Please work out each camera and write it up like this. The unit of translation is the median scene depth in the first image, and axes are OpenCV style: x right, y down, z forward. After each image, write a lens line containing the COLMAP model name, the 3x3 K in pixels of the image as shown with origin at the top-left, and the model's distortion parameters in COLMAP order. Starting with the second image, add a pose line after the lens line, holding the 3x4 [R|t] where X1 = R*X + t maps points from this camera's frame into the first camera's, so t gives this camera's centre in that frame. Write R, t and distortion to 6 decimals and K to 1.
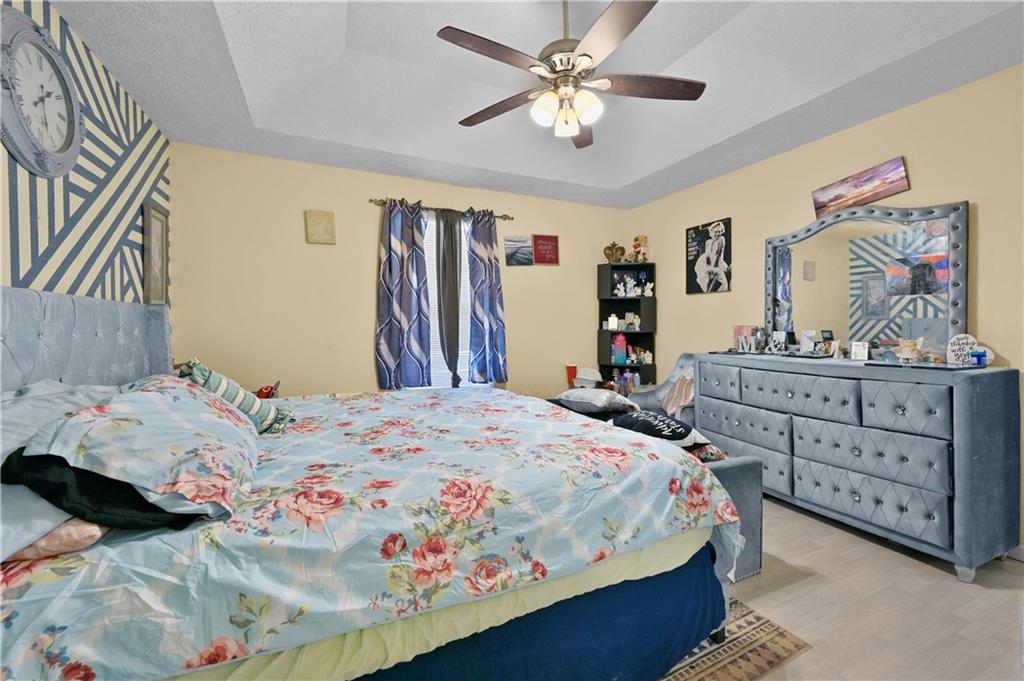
lens RADIAL K [[412.4, 0, 513.4], [0, 412.4, 328.6], [0, 0, 1]] dist [-0.000138, 0.000135]
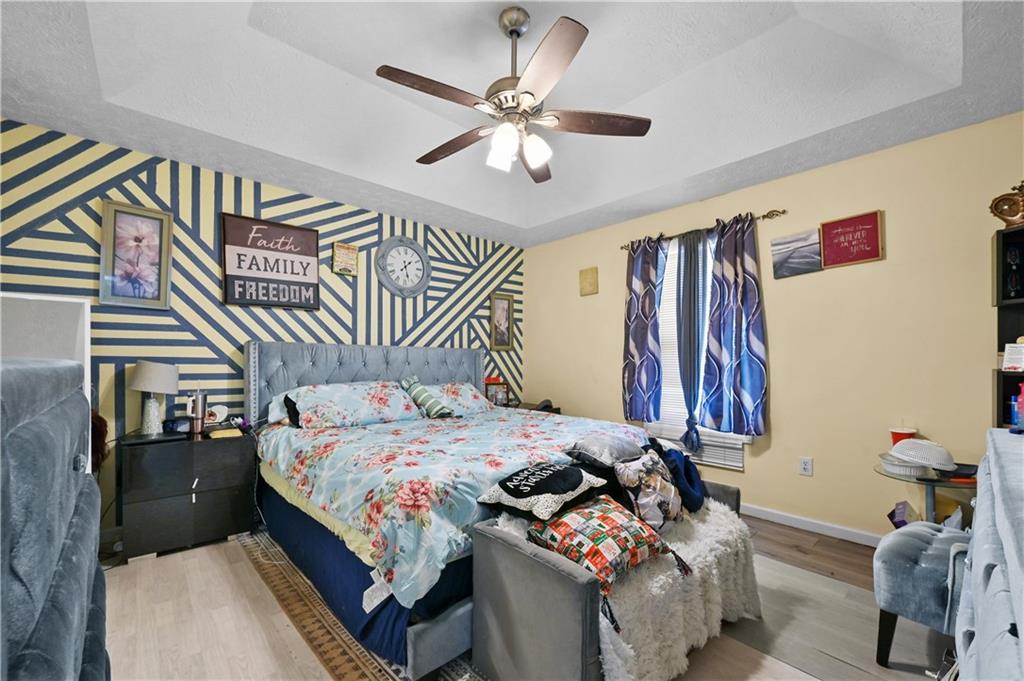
lens RADIAL K [[411.9, 0, 515.5], [0, 411.9, 362.0], [0, 0, 1]] dist [0.001475, 0.000253]
pose [[0.315978, 0.004167, -0.948757, 0.802029], [-0.010554, 0.999944, 0.000877, -0.001984], [0.948708, 0.009736, 0.316005, 0.499618]]
